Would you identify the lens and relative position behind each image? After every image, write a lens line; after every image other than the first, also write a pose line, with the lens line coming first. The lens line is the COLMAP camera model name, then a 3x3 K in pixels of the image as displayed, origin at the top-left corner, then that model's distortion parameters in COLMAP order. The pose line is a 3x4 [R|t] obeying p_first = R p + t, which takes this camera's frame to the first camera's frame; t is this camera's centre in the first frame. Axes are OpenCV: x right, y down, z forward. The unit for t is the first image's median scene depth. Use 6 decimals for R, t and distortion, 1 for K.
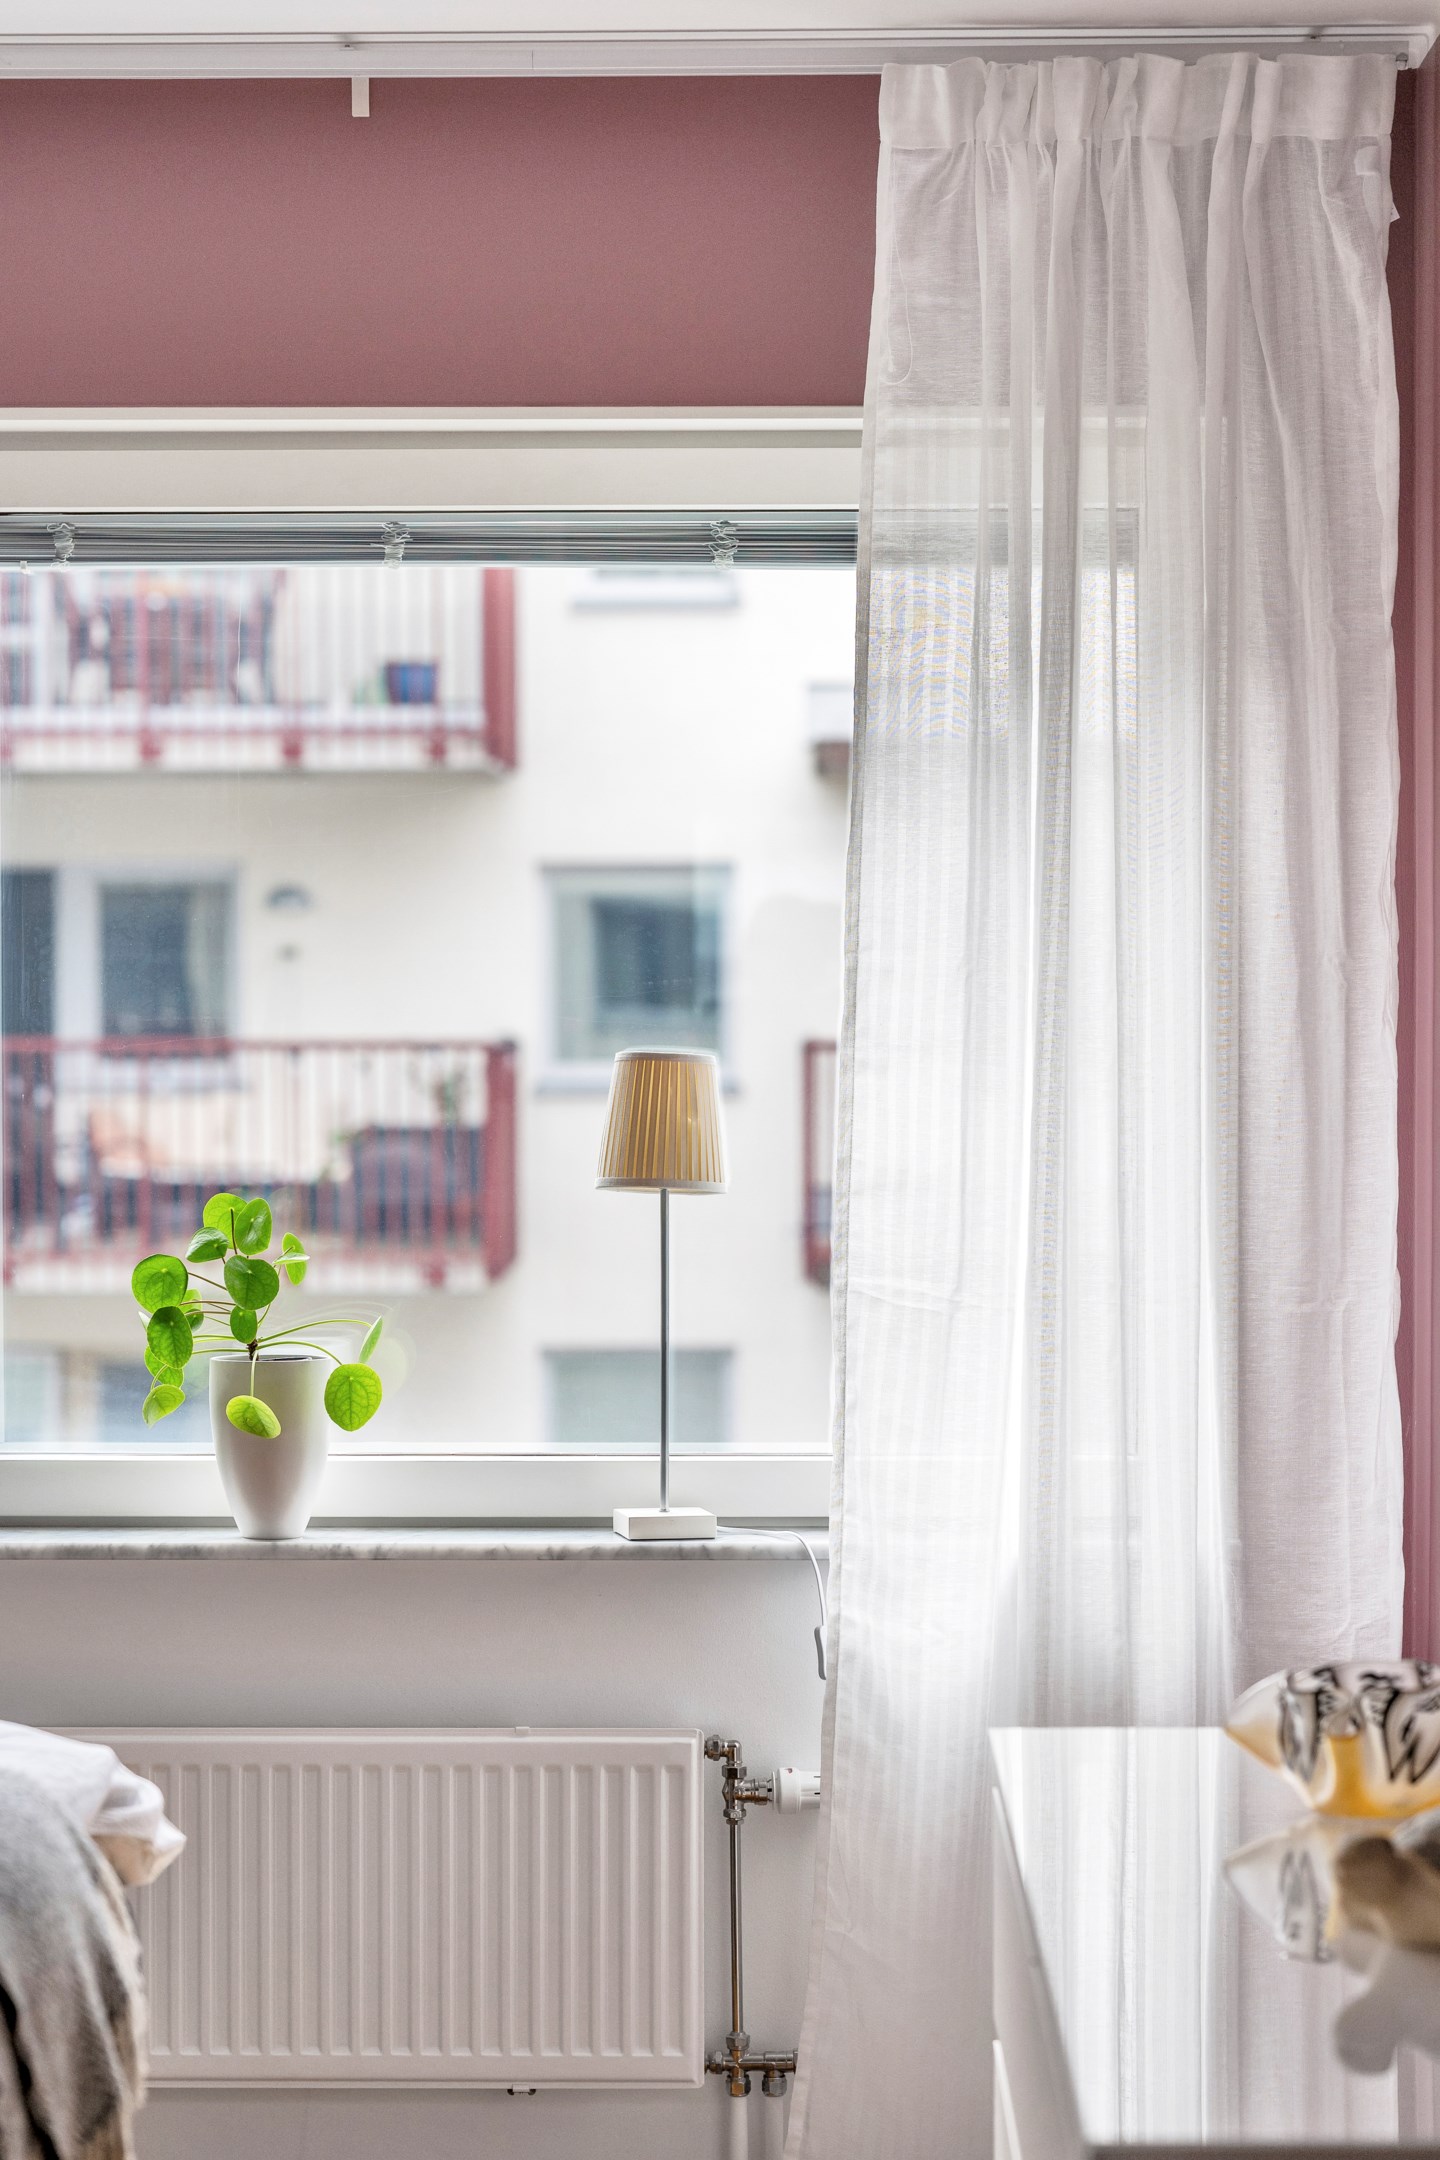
lens RADIAL K [[5301.1, 0, 718.4], [0, 5301.1, 1077.7], [0, 0, 1]] dist [0.002974, 0.000000]
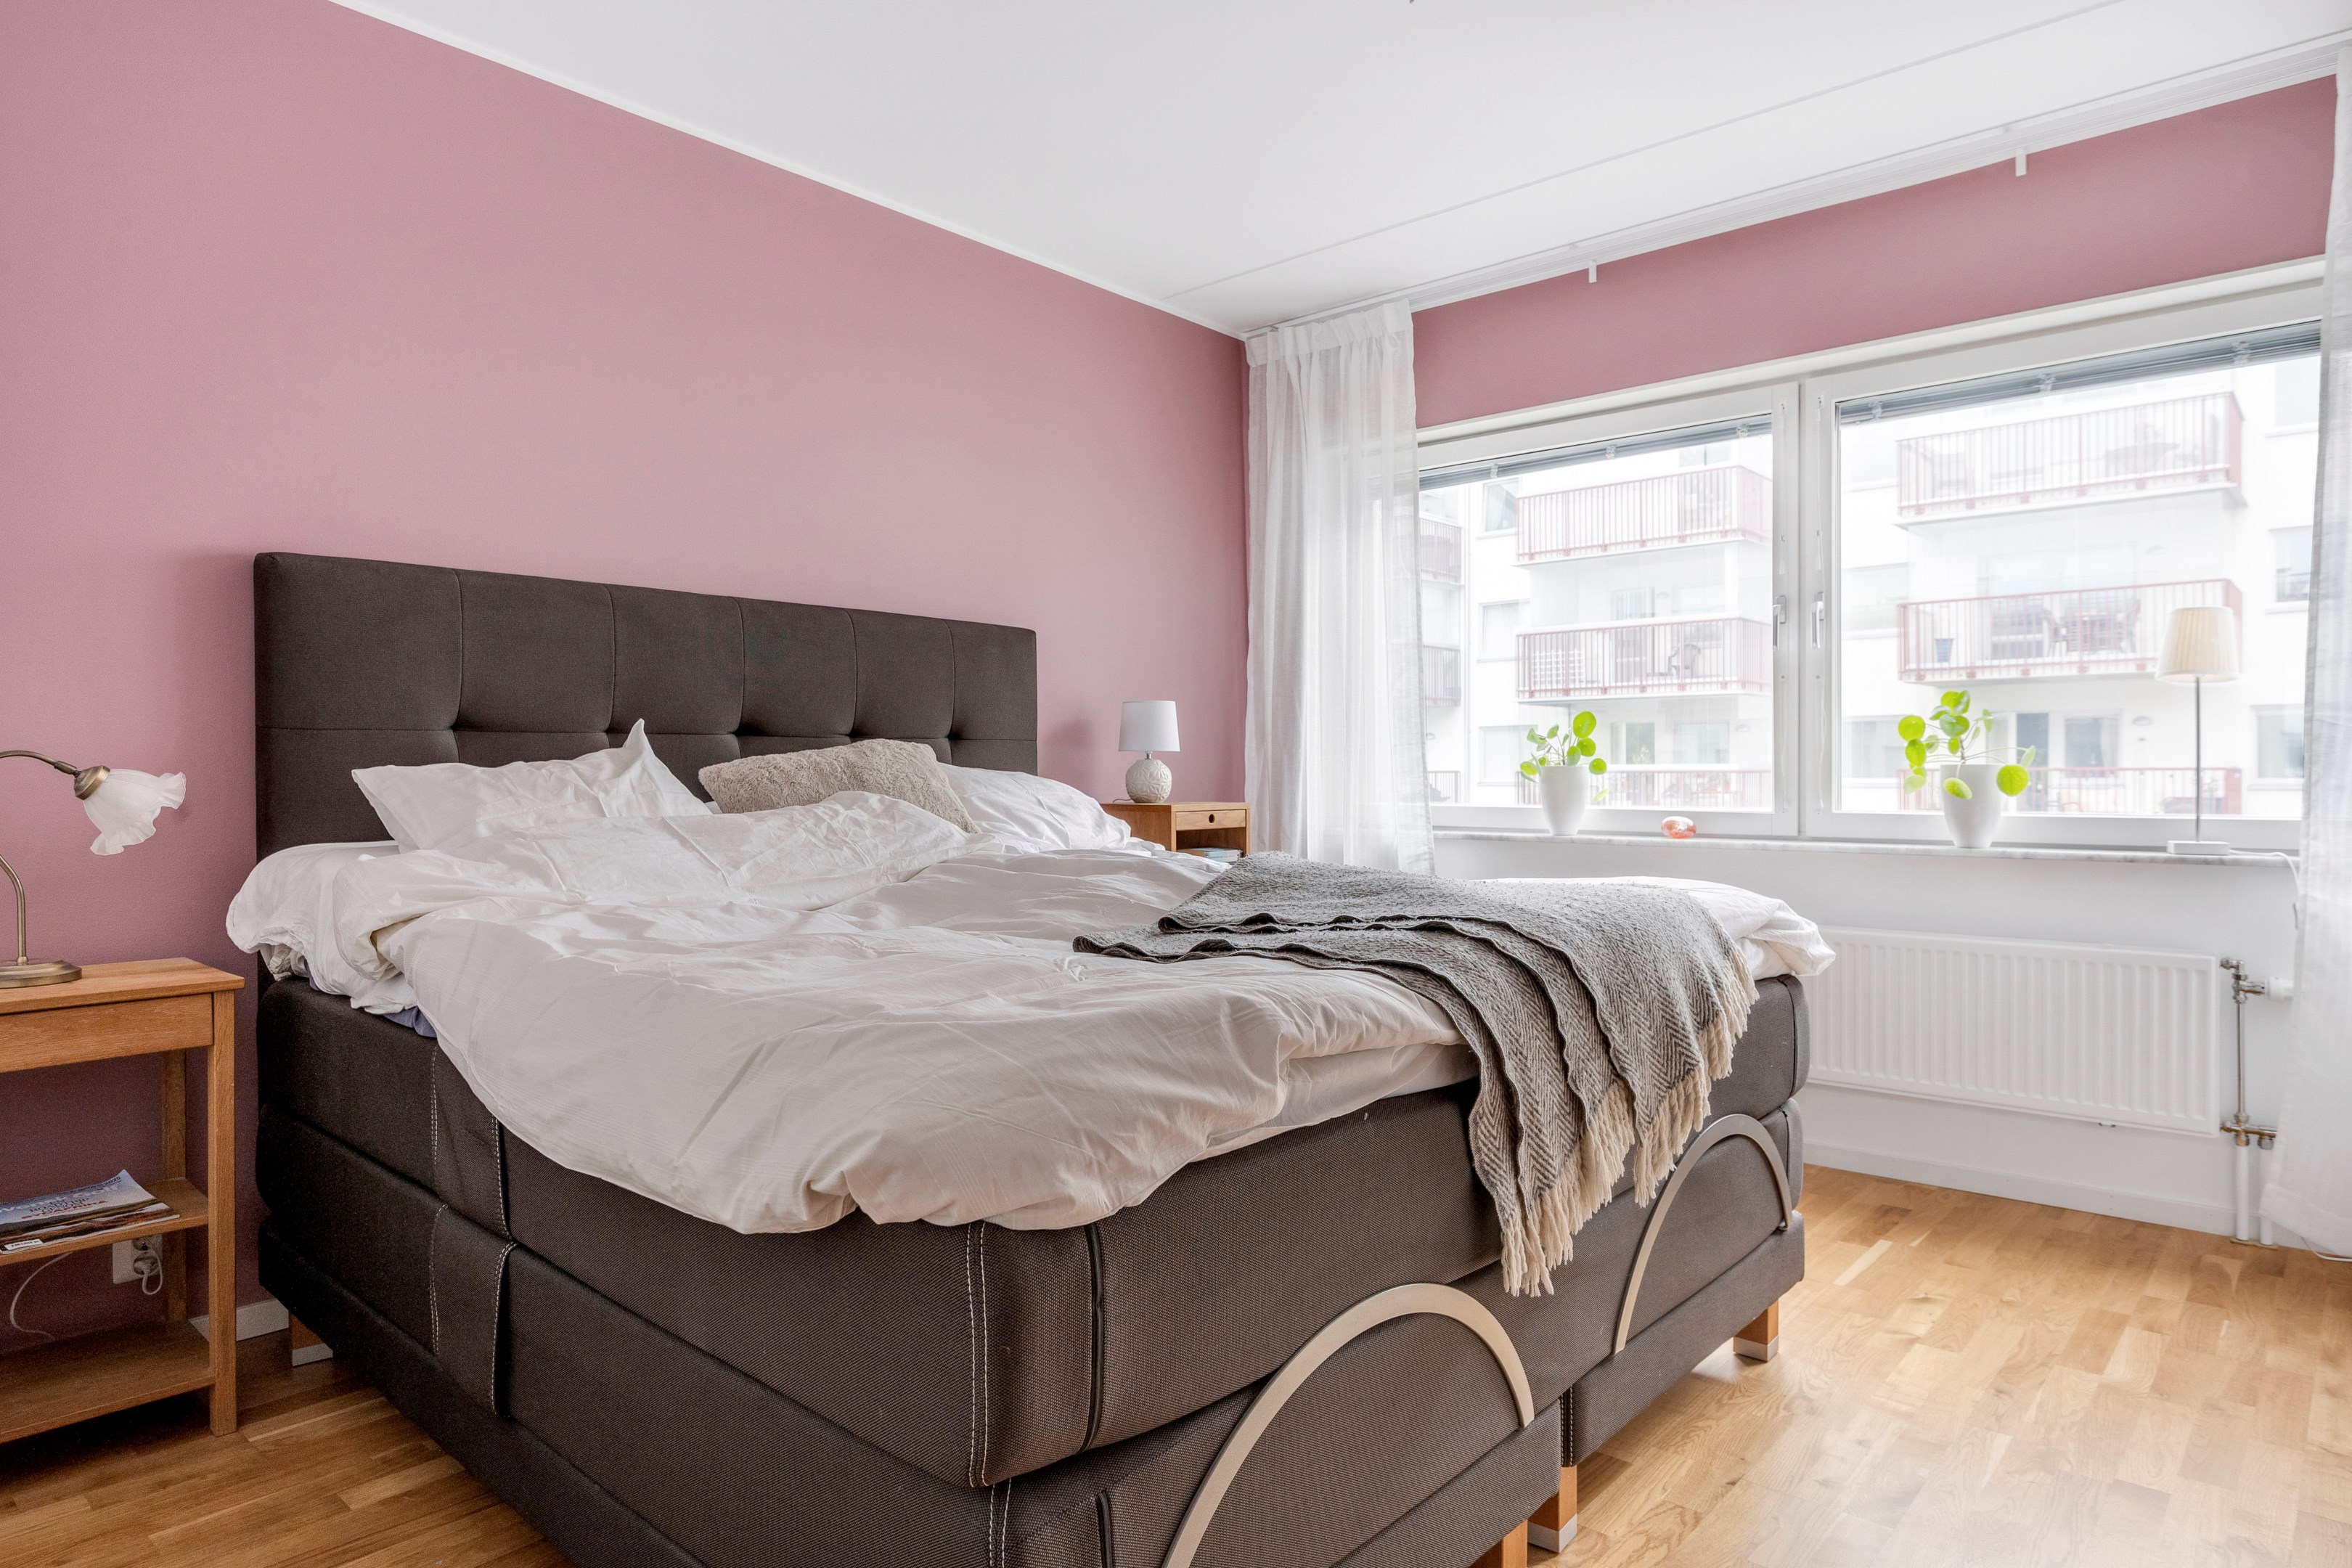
lens RADIAL K [[1370.6, 0, 1170.9], [0, 1370.6, 801.1], [0, 0, 1]] dist [-0.021673, -0.002879]
pose [[0.749303, 0.005099, -0.662207, 0.036075], [-0.013144, 0.999888, -0.007173, 0.075164], [0.662096, 0.014079, 0.749286, 0.372191]]
